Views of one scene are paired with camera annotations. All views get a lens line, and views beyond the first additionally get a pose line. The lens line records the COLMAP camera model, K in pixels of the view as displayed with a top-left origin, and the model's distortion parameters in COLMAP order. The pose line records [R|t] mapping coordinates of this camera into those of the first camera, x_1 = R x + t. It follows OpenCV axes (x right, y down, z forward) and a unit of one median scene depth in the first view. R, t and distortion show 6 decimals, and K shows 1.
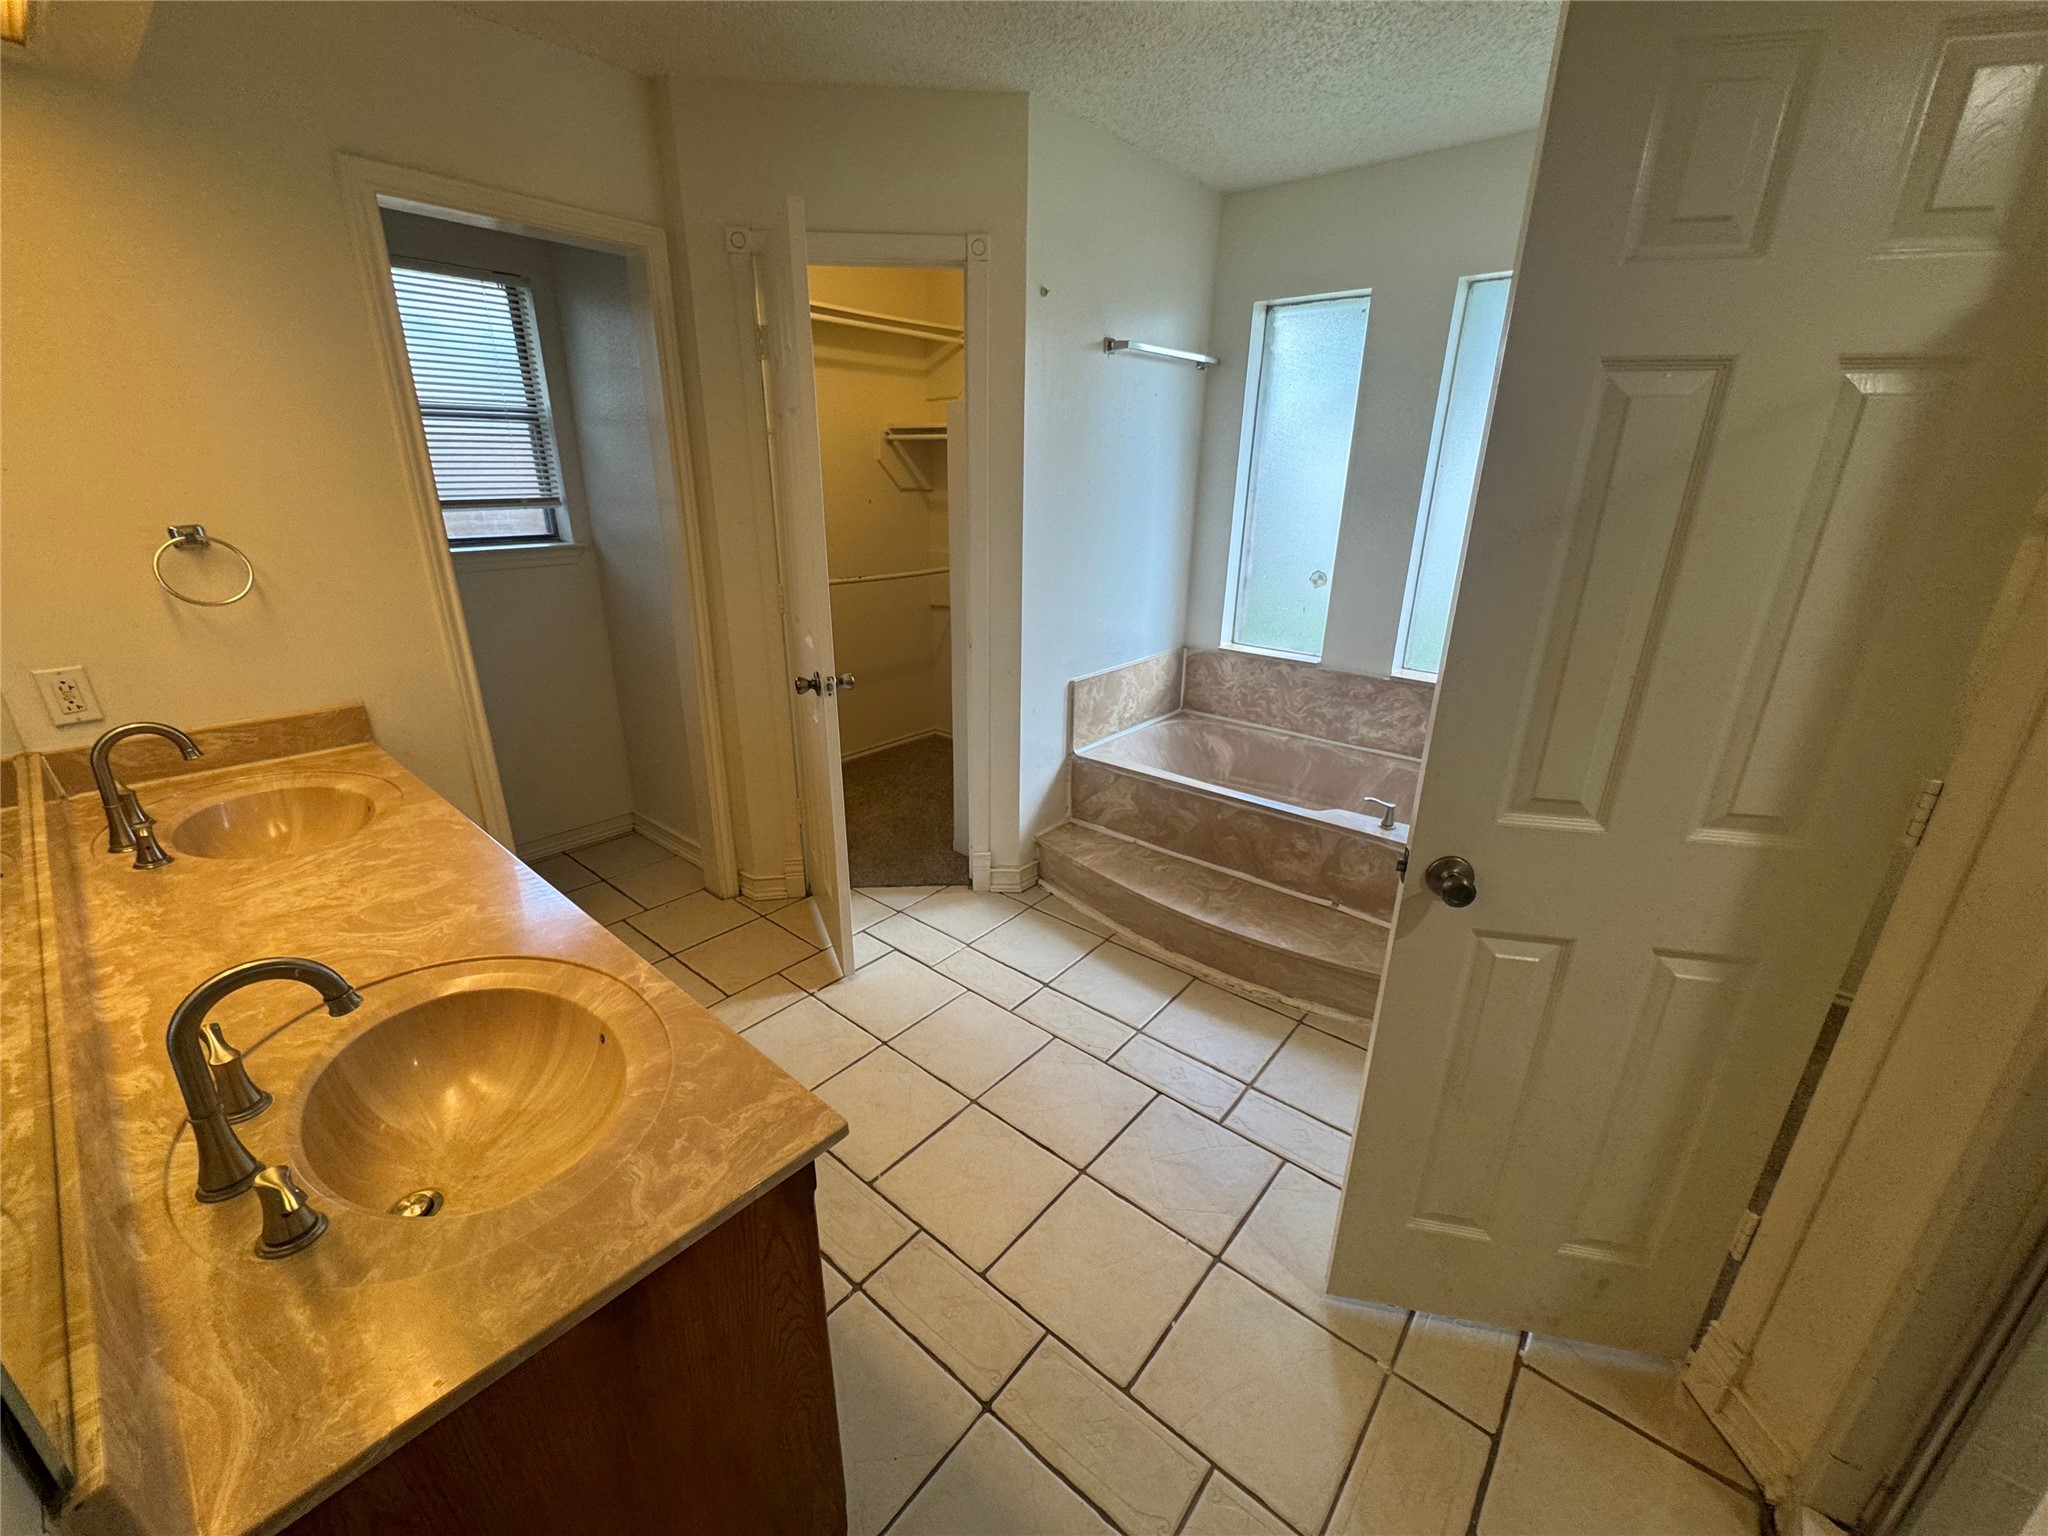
lens RADIAL K [[821.1, 0, 1022.4], [0, 821.1, 768.5], [0, 0, 1]] dist [-0.004298, 0.001131]
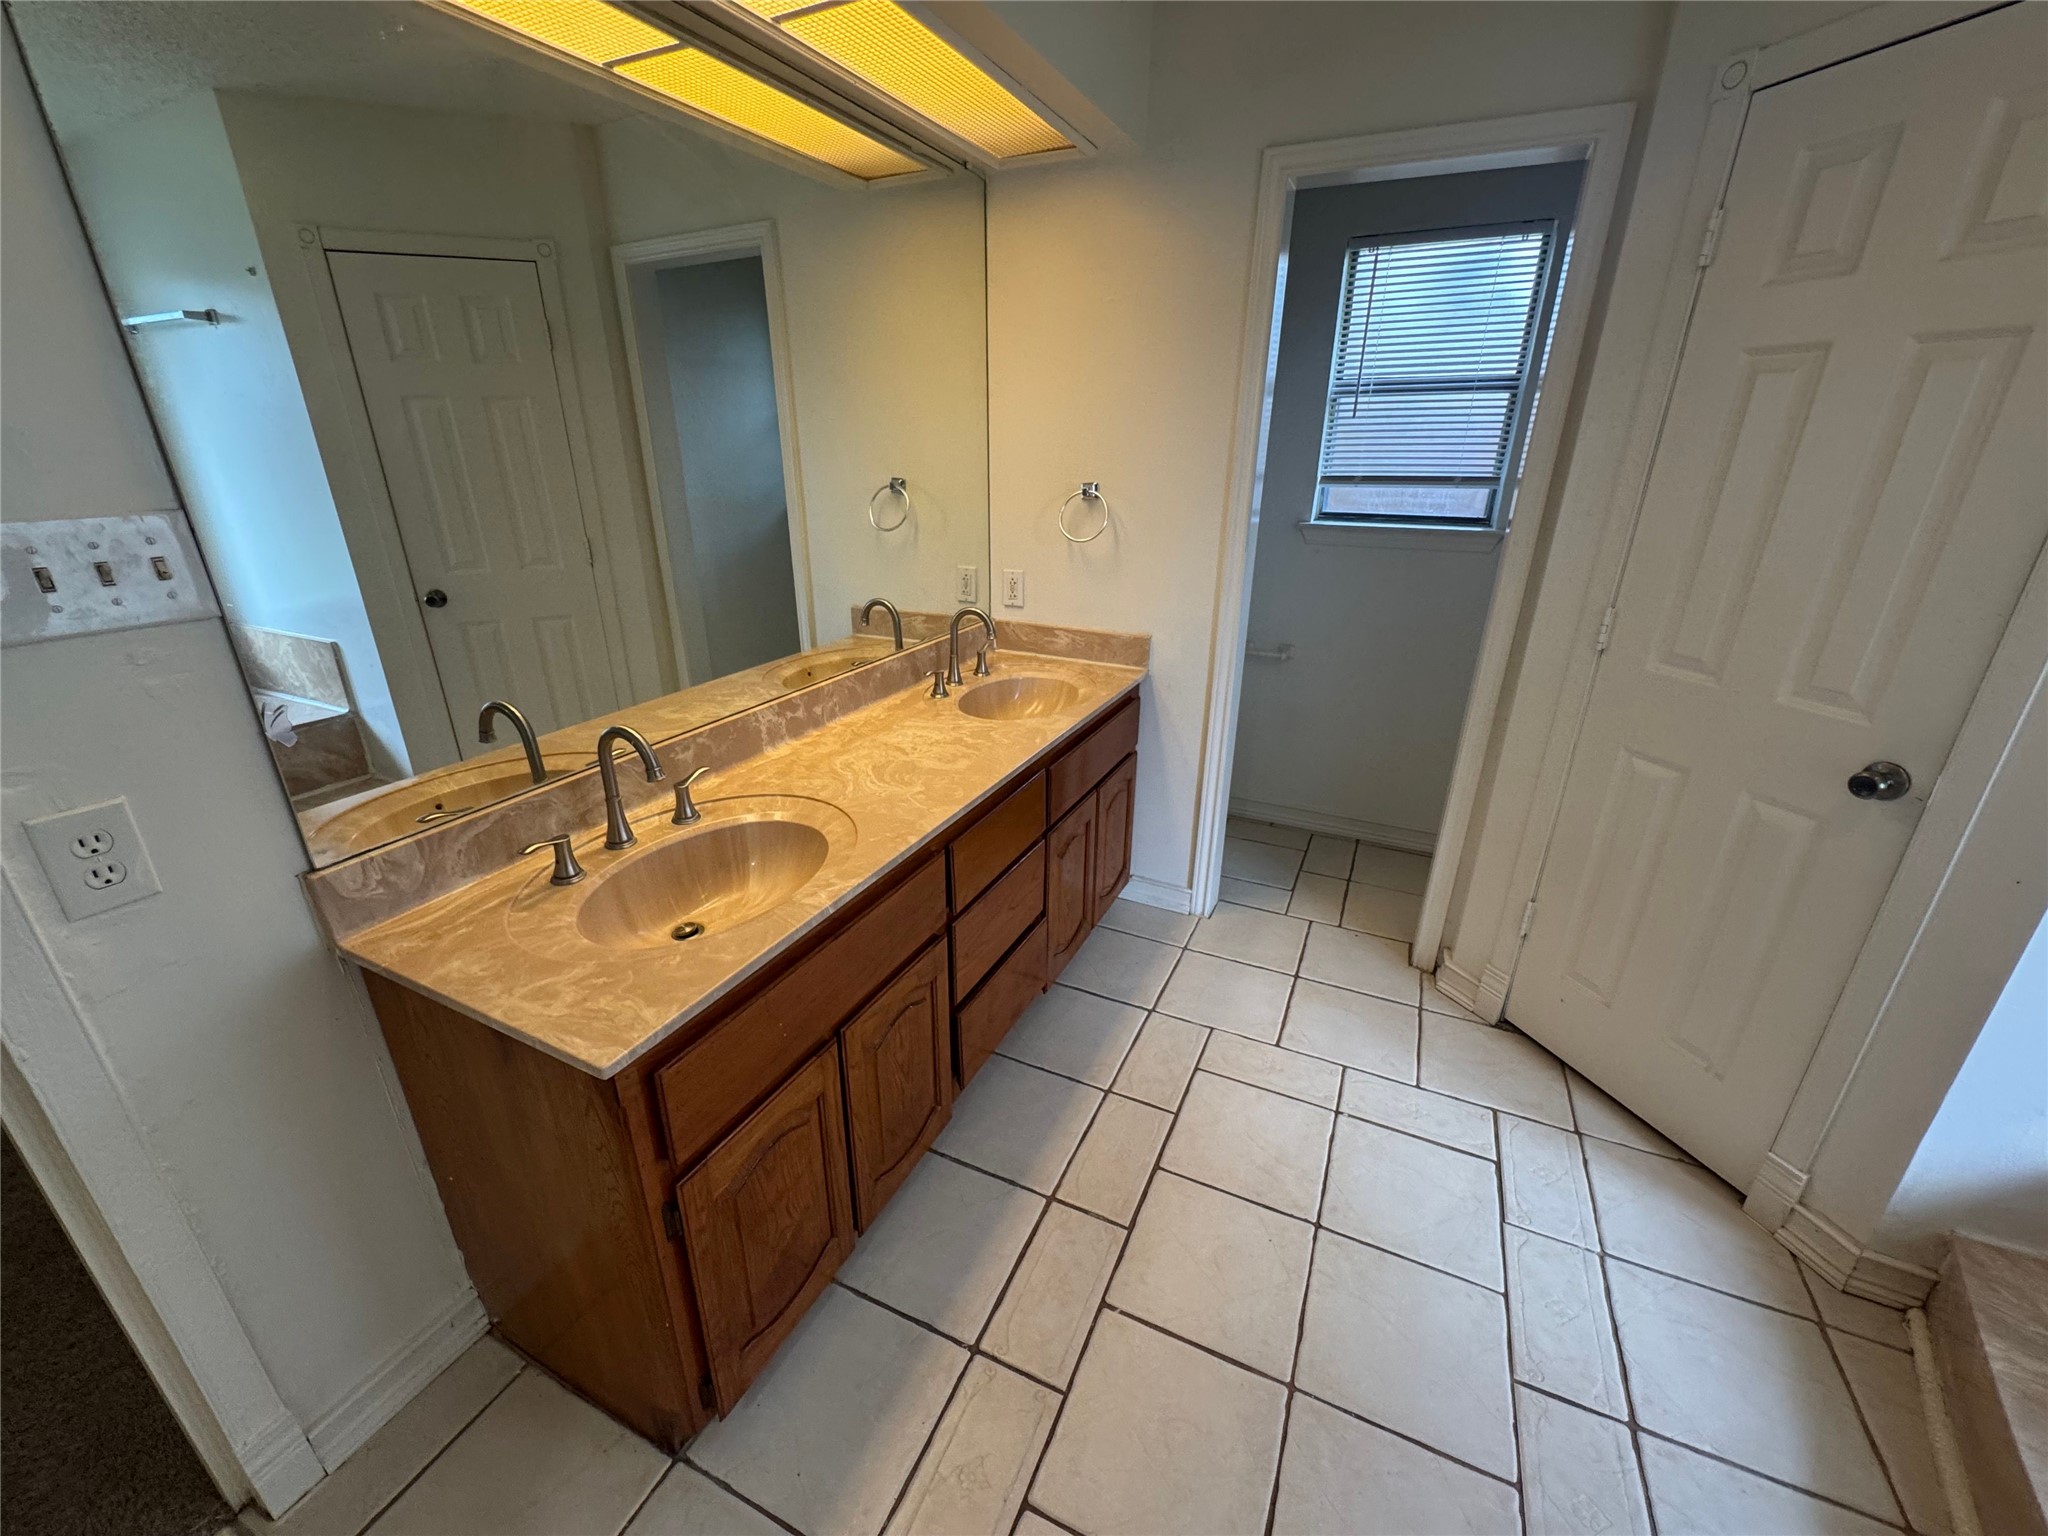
lens RADIAL K [[821.1, 0, 1029.0], [0, 821.1, 769.2], [0, 0, 1]] dist [-0.004298, 0.001131]
pose [[0.260847, 0.344164, -0.901948, 0.208308], [-0.332499, 0.909157, 0.250755, -0.097183], [0.906313, 0.234488, 0.351585, 0.304620]]
